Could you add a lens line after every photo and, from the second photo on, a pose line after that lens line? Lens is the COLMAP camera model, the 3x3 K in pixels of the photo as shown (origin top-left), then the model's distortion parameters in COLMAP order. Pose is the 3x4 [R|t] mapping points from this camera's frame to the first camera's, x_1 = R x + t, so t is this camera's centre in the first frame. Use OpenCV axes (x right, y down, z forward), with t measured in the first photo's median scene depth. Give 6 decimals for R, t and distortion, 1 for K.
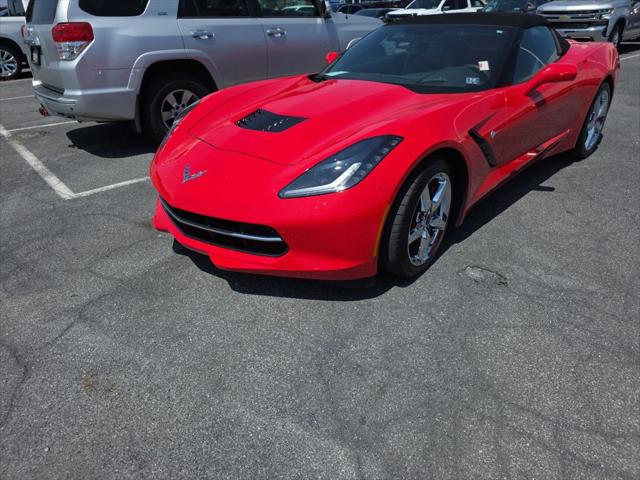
lens RADIAL K [[431.3, 0, 318.9], [0, 431.3, 238.4], [0, 0, 1]] dist [0.039177, -0.032342]
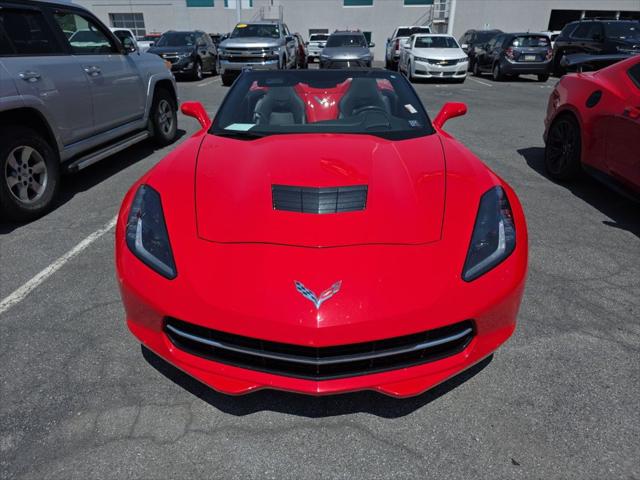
lens RADIAL K [[431.3, 0, 311.1], [0, 431.3, 252.5], [0, 0, 1]] dist [0.039177, -0.032342]
pose [[0.727874, -0.285000, 0.623679, -0.787214], [0.305682, 0.949022, 0.076920, -0.104315], [-0.613807, 0.134659, 0.777887, 0.163834]]
